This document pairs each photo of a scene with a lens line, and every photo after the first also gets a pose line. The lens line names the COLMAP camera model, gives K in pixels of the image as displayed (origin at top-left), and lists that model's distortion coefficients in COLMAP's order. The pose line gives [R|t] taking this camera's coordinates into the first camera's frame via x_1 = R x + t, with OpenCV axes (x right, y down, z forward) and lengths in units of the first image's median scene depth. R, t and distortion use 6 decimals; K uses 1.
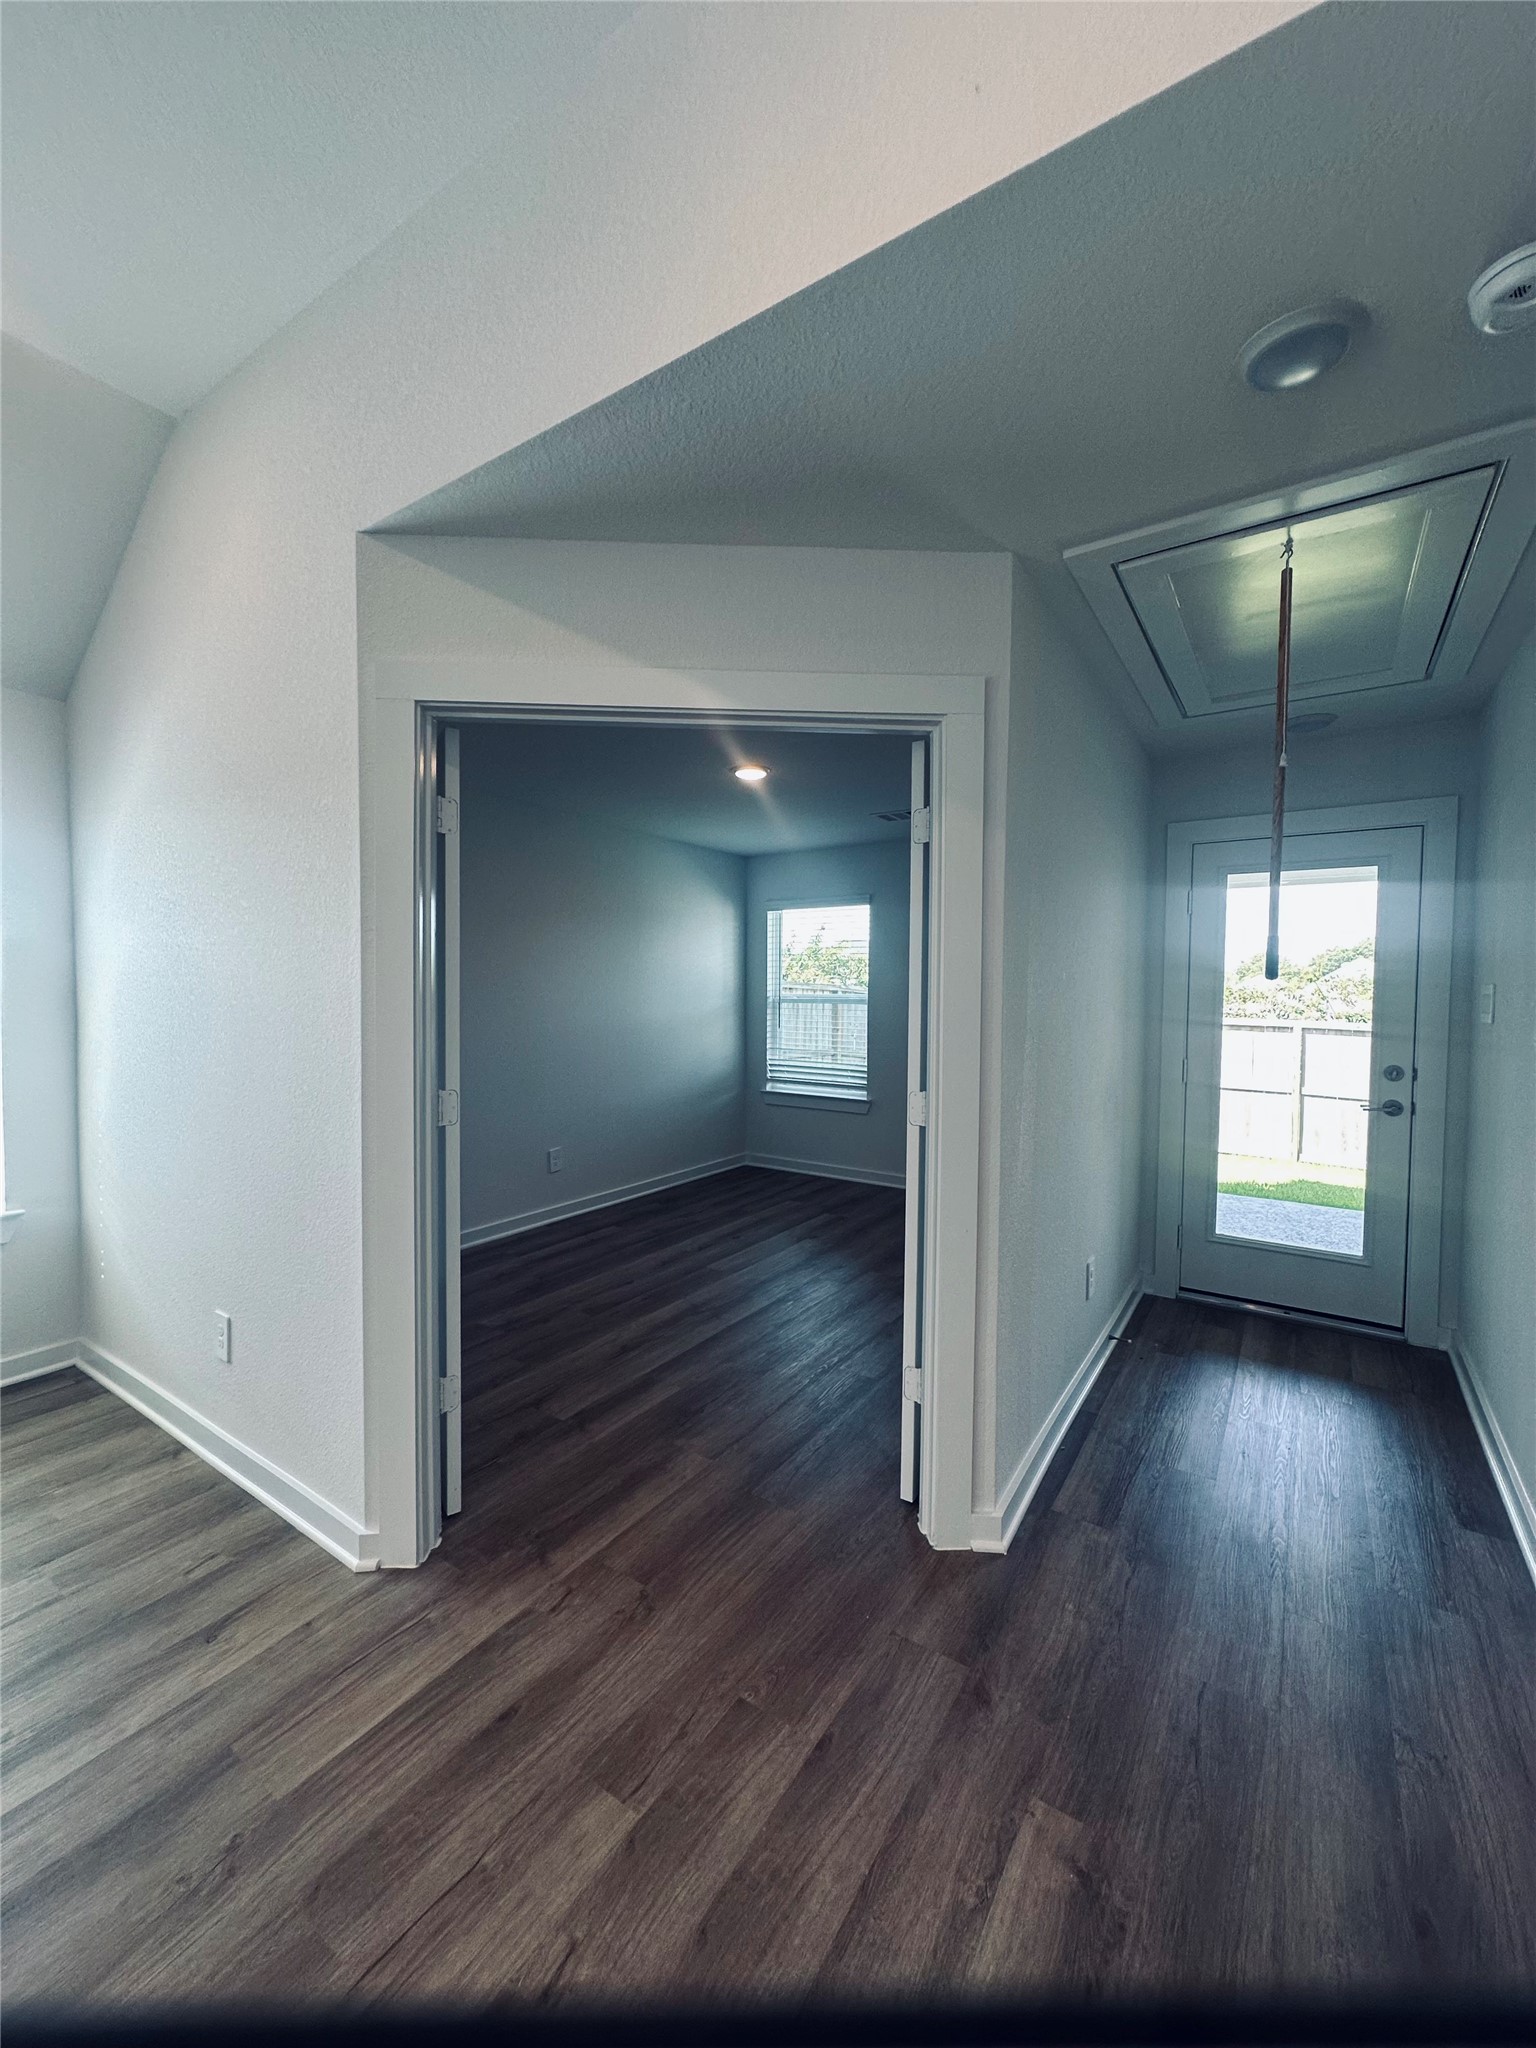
lens RADIAL K [[819.9, 0, 750.2], [0, 819.9, 1032.0], [0, 0, 1]] dist [-0.003313, -0.000376]
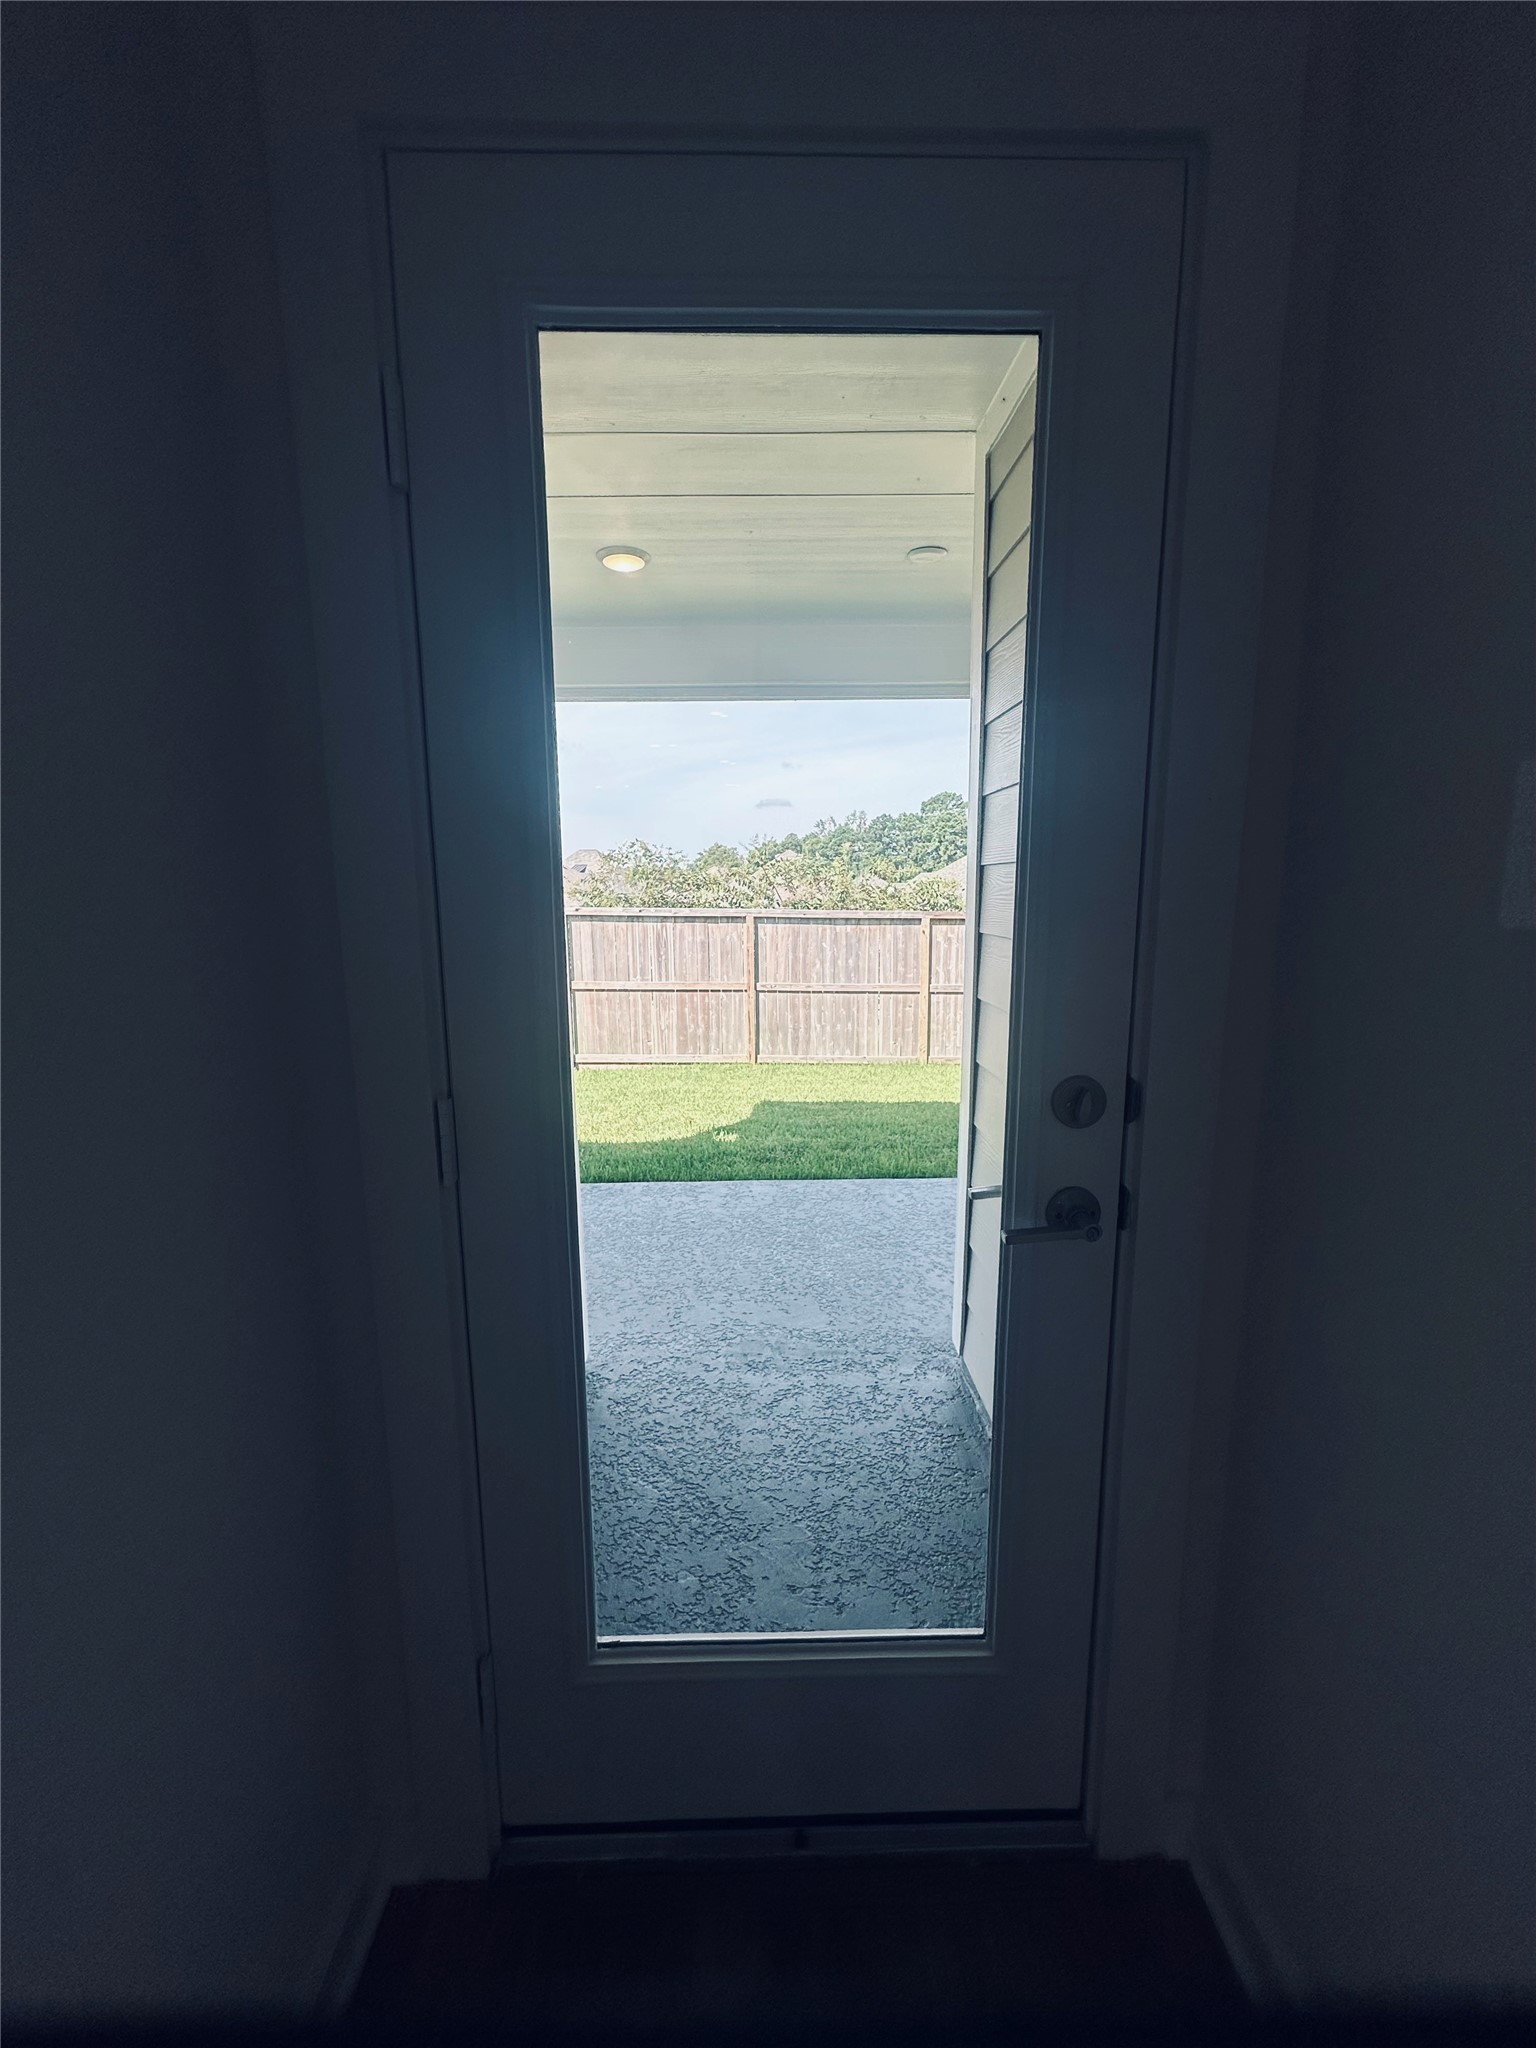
lens RADIAL K [[819.9, 0, 768.0], [0, 819.9, 1019.2], [0, 0, 1]] dist [-0.003313, -0.000376]
pose [[0.814454, -0.103925, 0.570846, 0.157789], [0.038543, 0.991346, 0.125488, -0.006084], [-0.578947, -0.080202, 0.811411, 0.246639]]
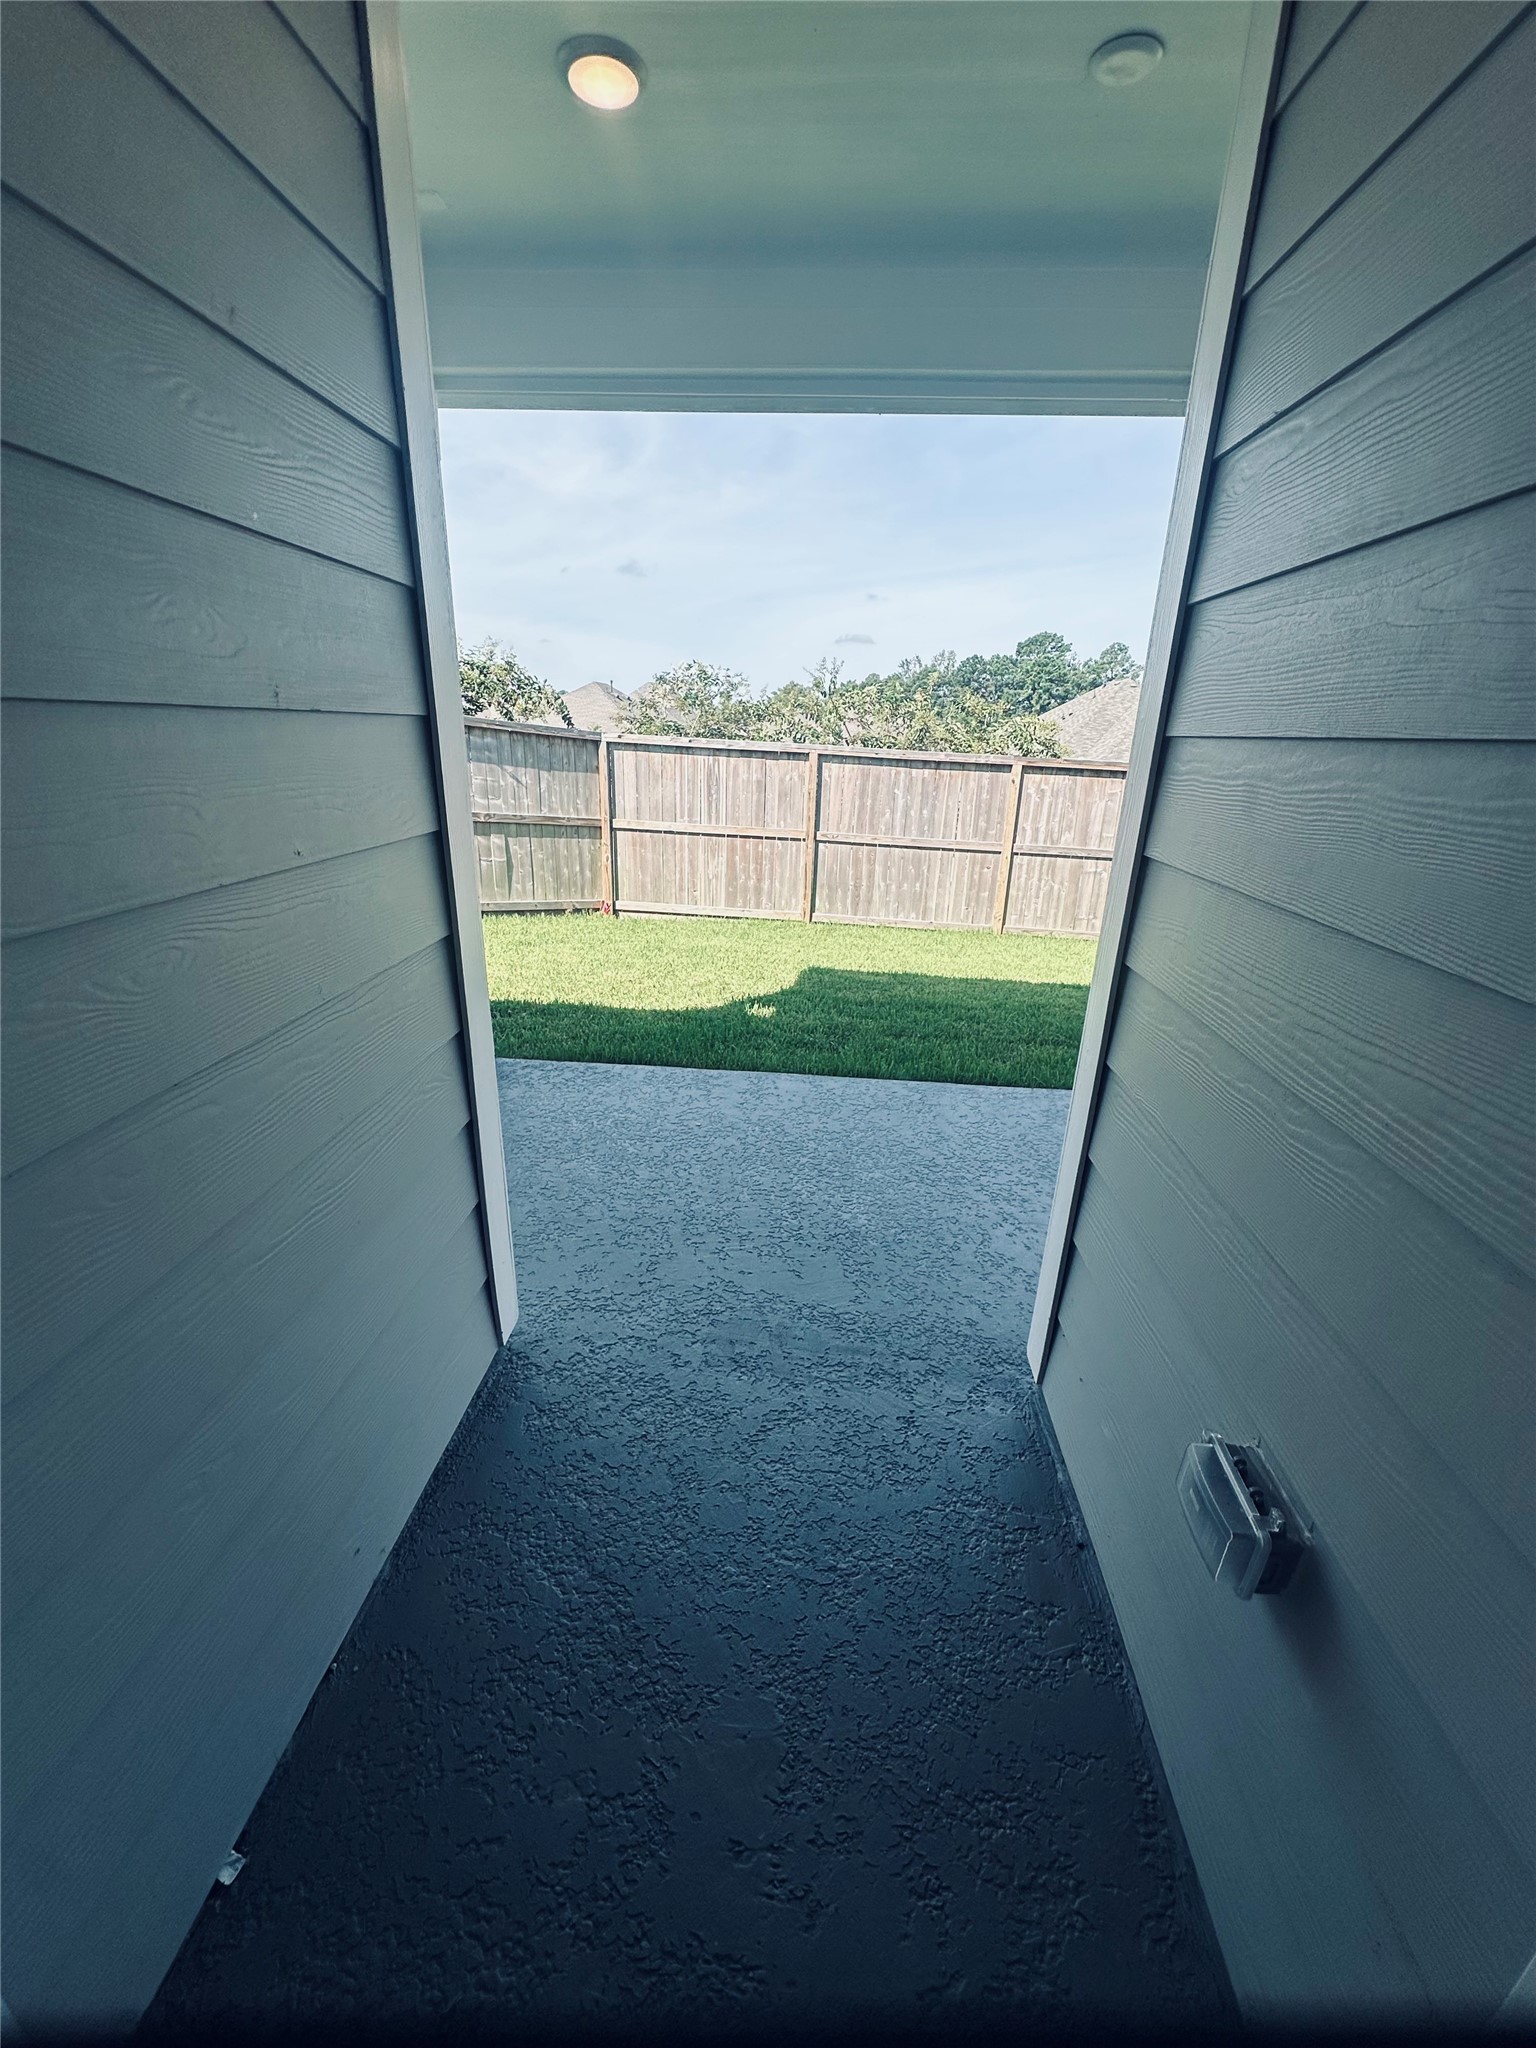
lens RADIAL K [[819.9, 0, 768.3], [0, 819.9, 1018.8], [0, 0, 1]] dist [-0.003313, -0.000376]
pose [[0.861588, -0.146146, 0.486114, 0.208351], [-0.005766, 0.954777, 0.297266, 0.003686], [-0.507575, -0.258925, 0.821782, 0.305159]]
